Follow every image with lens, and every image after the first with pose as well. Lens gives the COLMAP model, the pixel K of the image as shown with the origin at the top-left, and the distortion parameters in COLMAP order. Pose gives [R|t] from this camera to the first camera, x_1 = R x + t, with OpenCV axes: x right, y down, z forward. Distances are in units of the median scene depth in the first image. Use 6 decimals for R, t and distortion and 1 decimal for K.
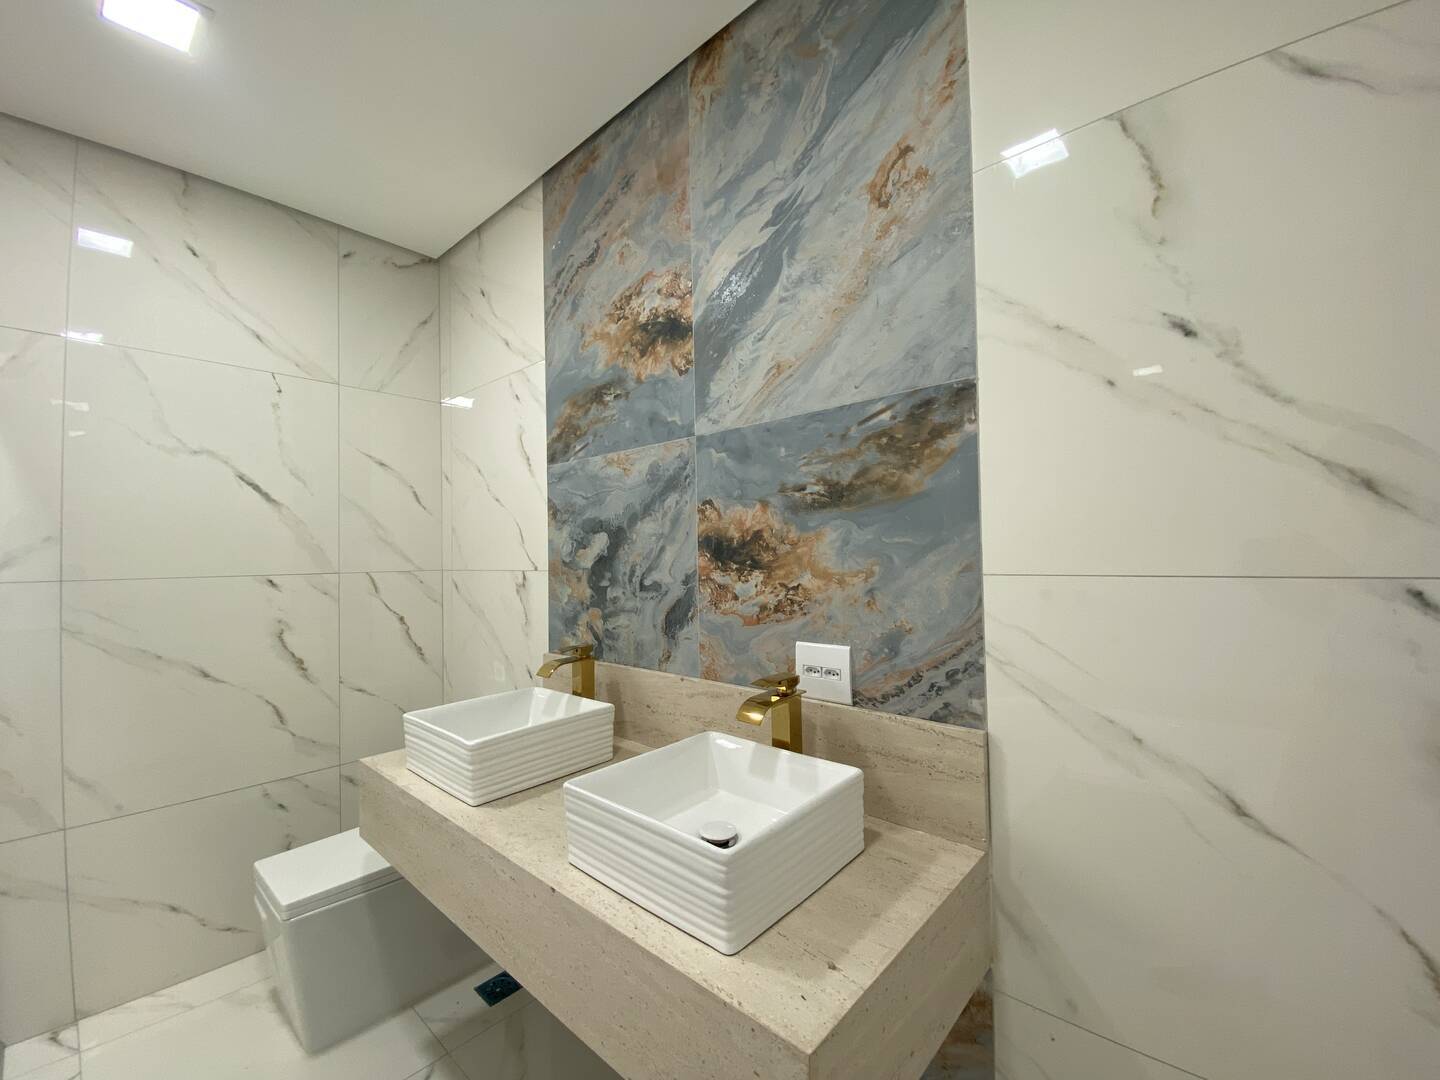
lens RADIAL K [[605.1, 0, 715.4], [0, 605.1, 545.4], [0, 0, 1]] dist [0.056673, -0.032049]
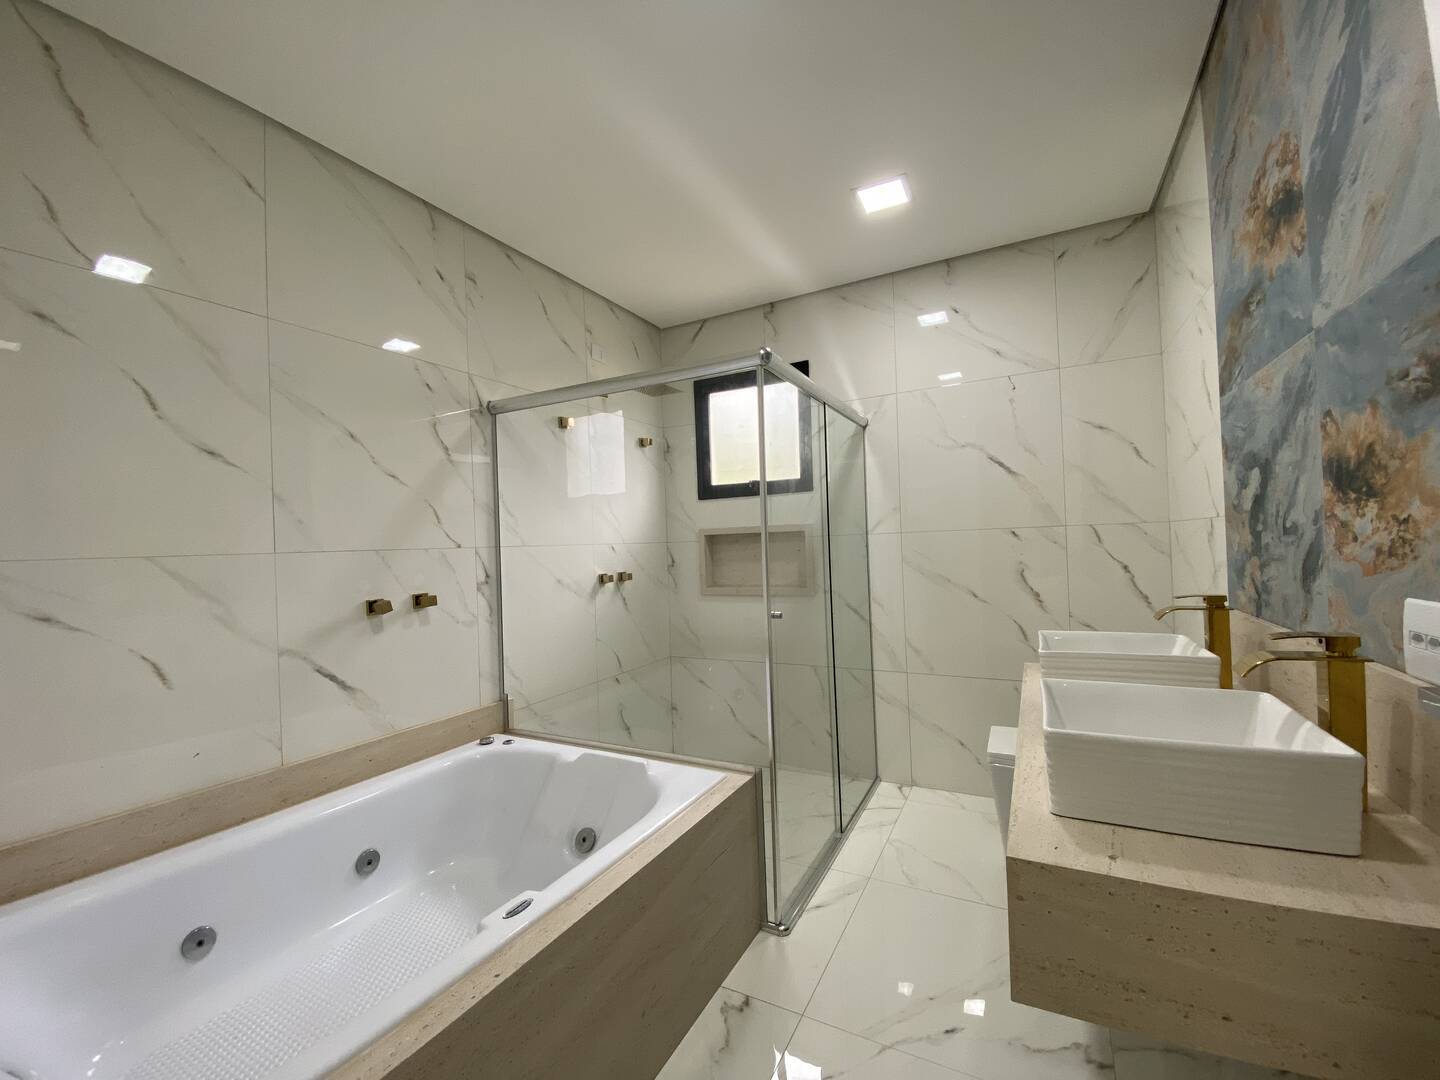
lens RADIAL K [[605.1, 0, 715.4], [0, 605.1, 545.4], [0, 0, 1]] dist [0.056673, -0.032049]
pose [[0.248851, 0.005533, -0.968526, 0.531142], [0.045983, 0.998789, 0.017521, 0.042857], [0.967450, -0.048896, 0.248295, 0.055416]]
